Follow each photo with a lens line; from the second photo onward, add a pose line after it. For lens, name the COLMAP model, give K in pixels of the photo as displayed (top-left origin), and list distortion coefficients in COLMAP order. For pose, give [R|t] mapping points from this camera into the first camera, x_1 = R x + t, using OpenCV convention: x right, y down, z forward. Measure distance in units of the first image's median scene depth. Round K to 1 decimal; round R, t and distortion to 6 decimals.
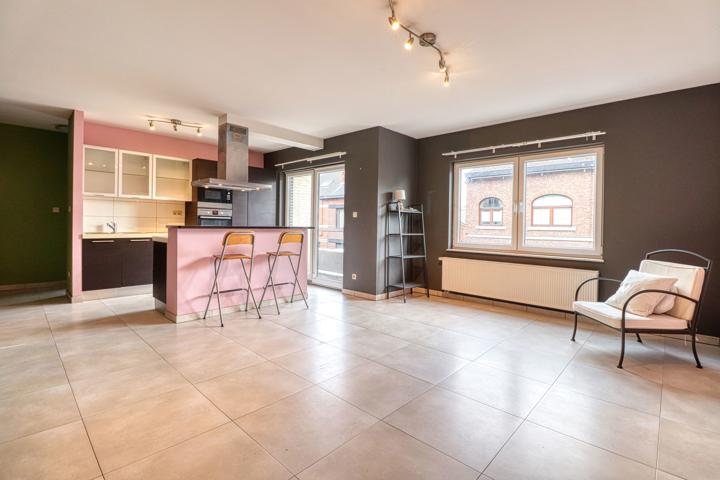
lens RADIAL K [[337.0, 0, 364.3], [0, 337.0, 227.0], [0, 0, 1]] dist [-0.018658, -0.000949]
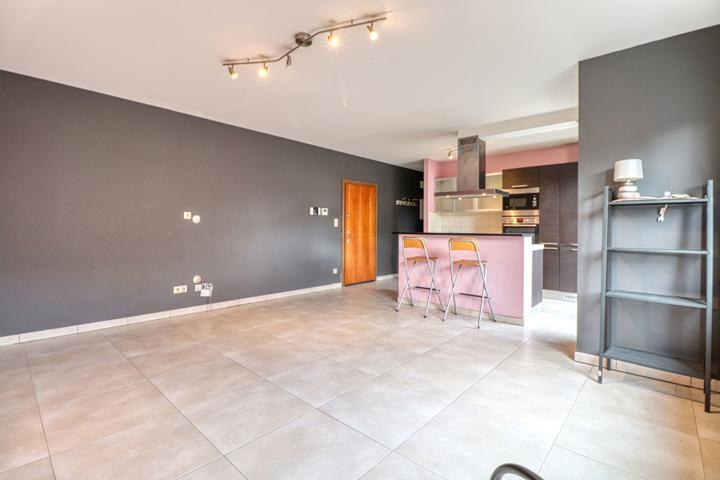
lens RADIAL K [[337.0, 0, 364.3], [0, 337.0, 227.0], [0, 0, 1]] dist [-0.018658, -0.000949]
pose [[0.002217, -0.021878, -0.999758, 0.596180], [-0.014361, 0.999657, -0.021908, 0.005290], [0.999894, 0.014406, 0.001902, 0.607953]]
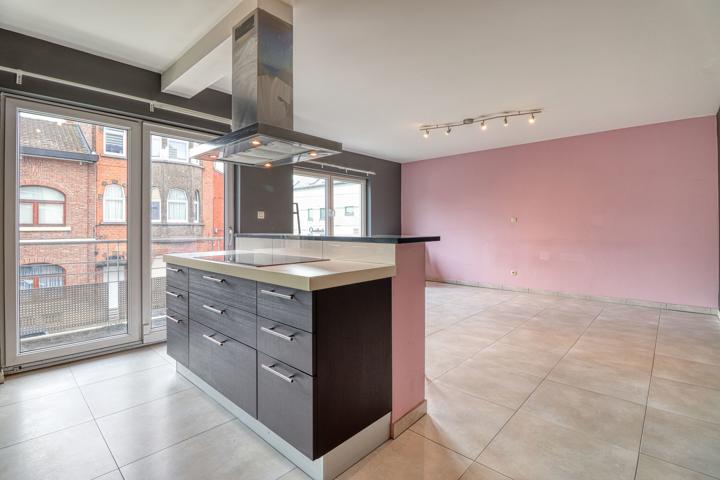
lens RADIAL K [[337.0, 0, 364.3], [0, 337.0, 227.0], [0, 0, 1]] dist [-0.018658, -0.000949]
pose [[-0.005779, -0.016025, 0.999855, -0.793860], [0.007681, 0.999841, 0.016069, -0.020968], [-0.999954, 0.007773, -0.005655, 0.787924]]
